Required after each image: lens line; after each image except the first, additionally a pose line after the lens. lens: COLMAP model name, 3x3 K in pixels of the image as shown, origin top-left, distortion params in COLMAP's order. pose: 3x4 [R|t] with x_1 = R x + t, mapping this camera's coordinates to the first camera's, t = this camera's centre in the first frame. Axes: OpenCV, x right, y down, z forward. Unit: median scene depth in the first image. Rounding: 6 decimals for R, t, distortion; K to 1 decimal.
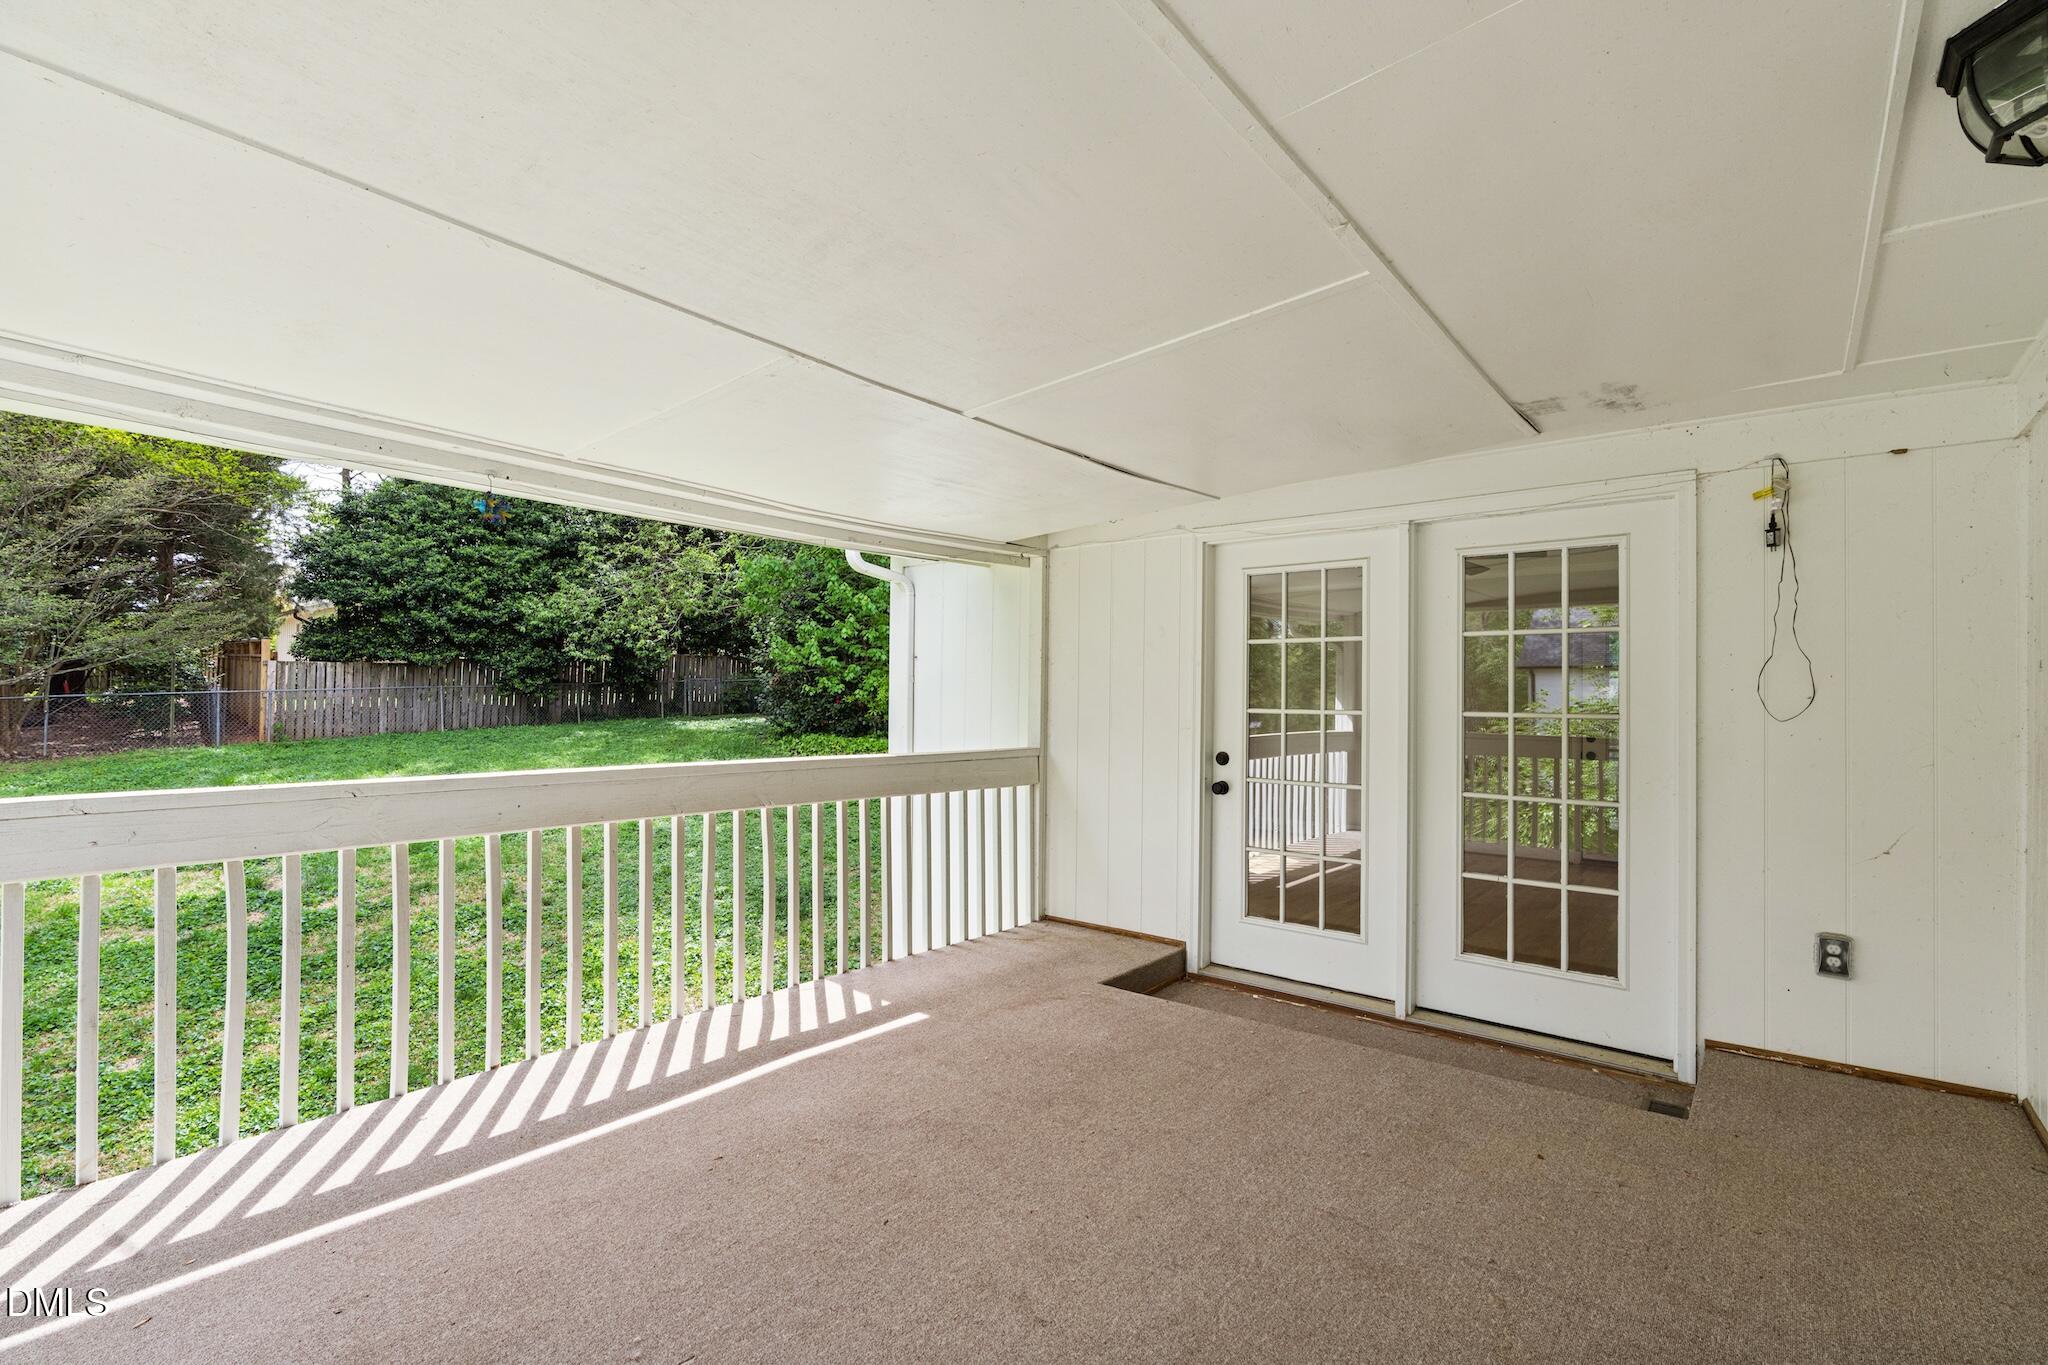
lens RADIAL K [[930.0, 0, 1029.2], [0, 930.0, 694.6], [0, 0, 1]] dist [0.007900, 0.000286]
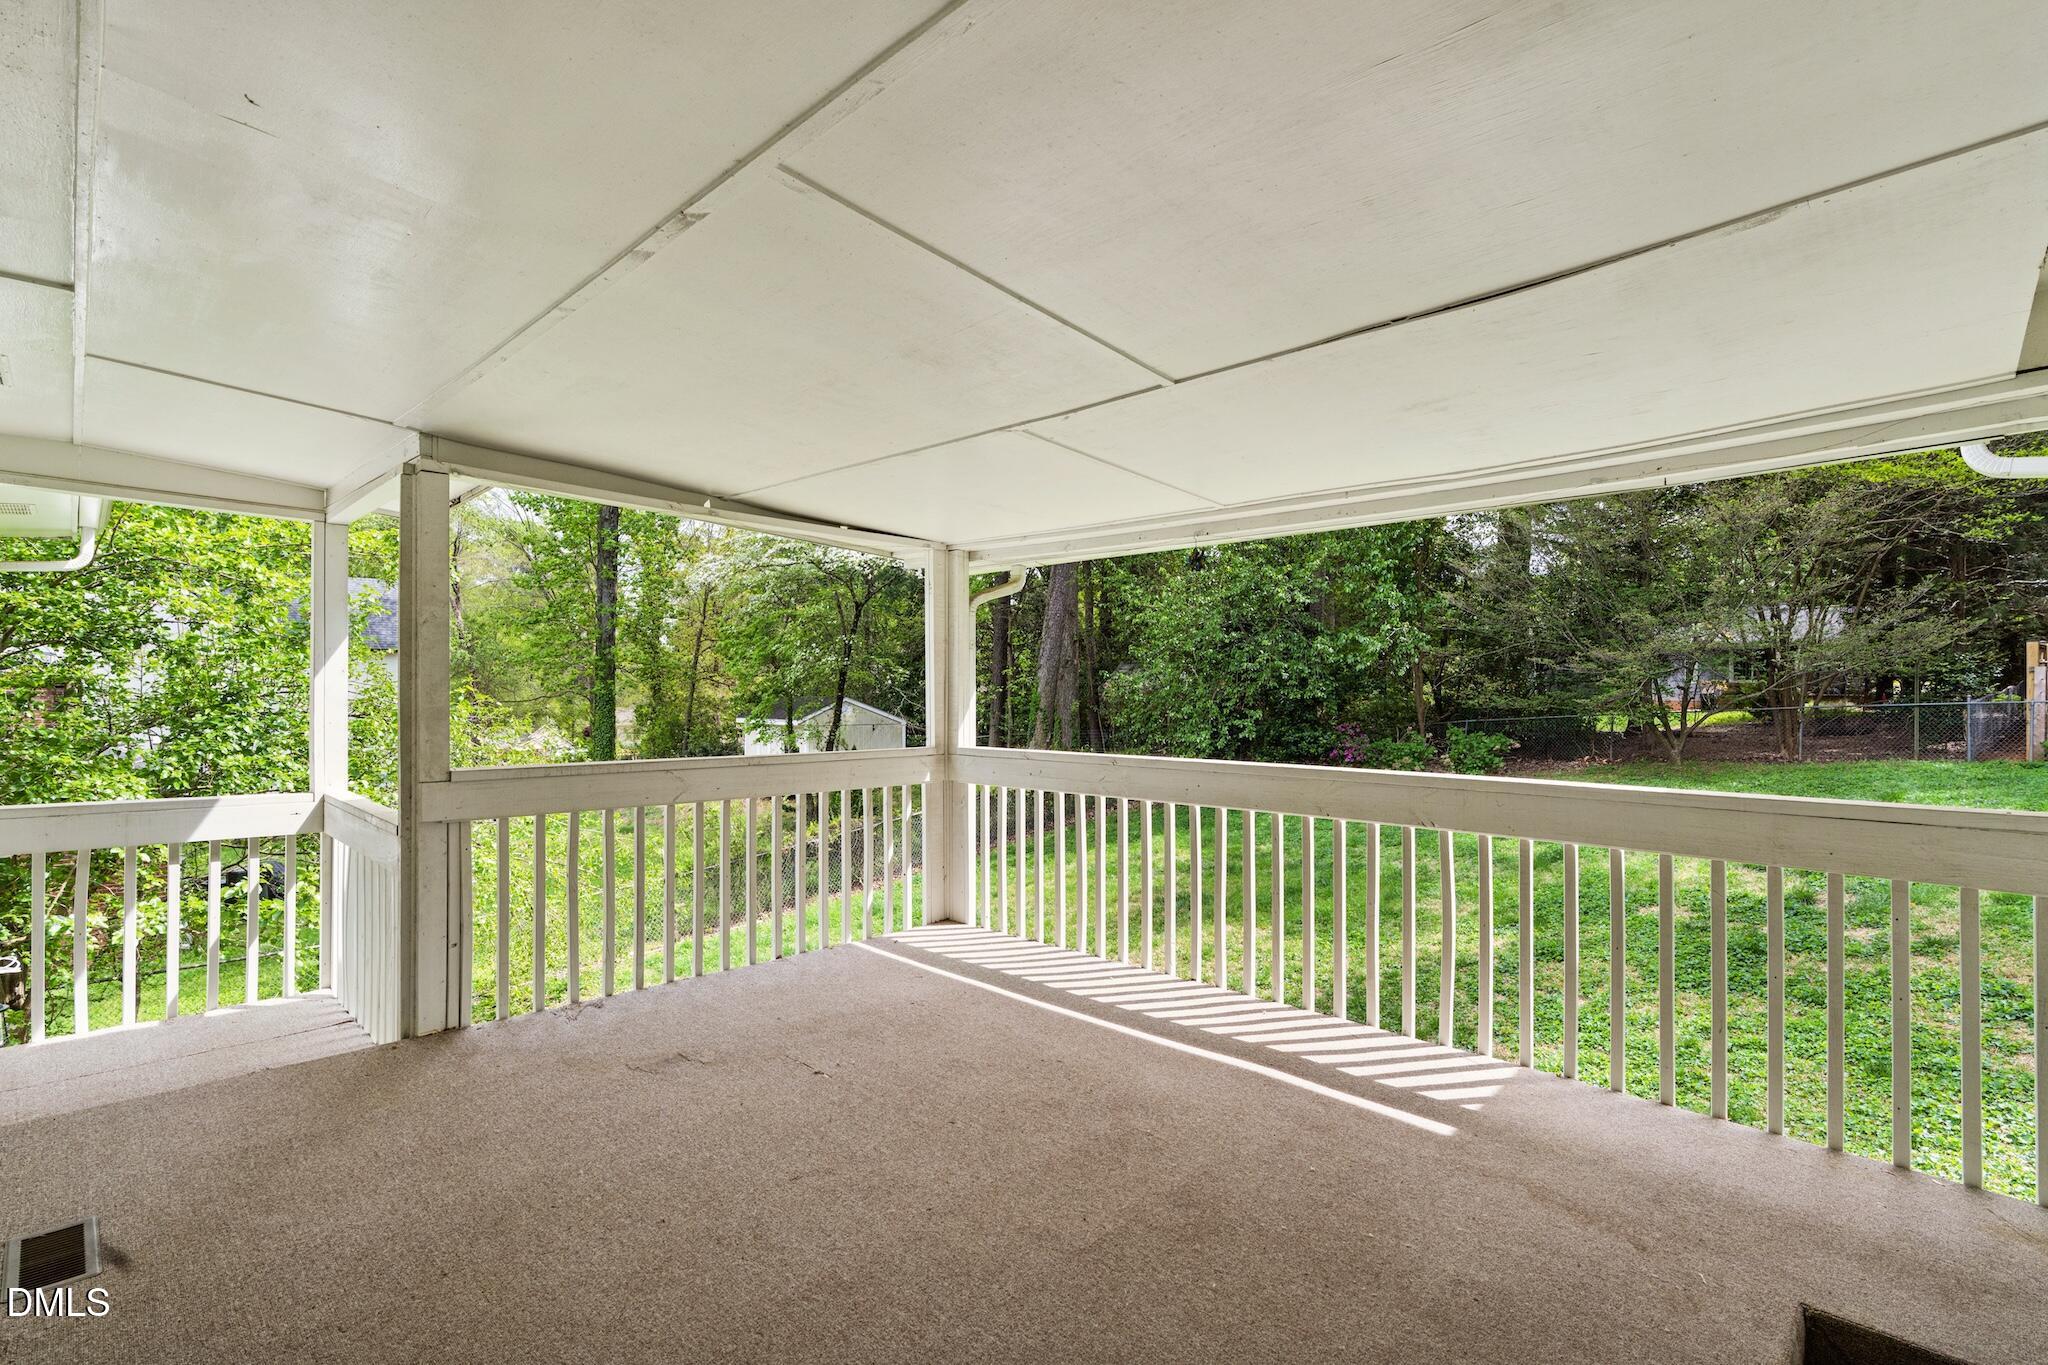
lens RADIAL K [[930.0, 0, 1029.2], [0, 930.0, 694.6], [0, 0, 1]] dist [0.007900, 0.000286]
pose [[-0.052487, -0.007537, -0.998593, 0.642951], [-0.002336, 0.999970, -0.007424, 0.000425], [0.998619, 0.001943, -0.052503, 0.691213]]
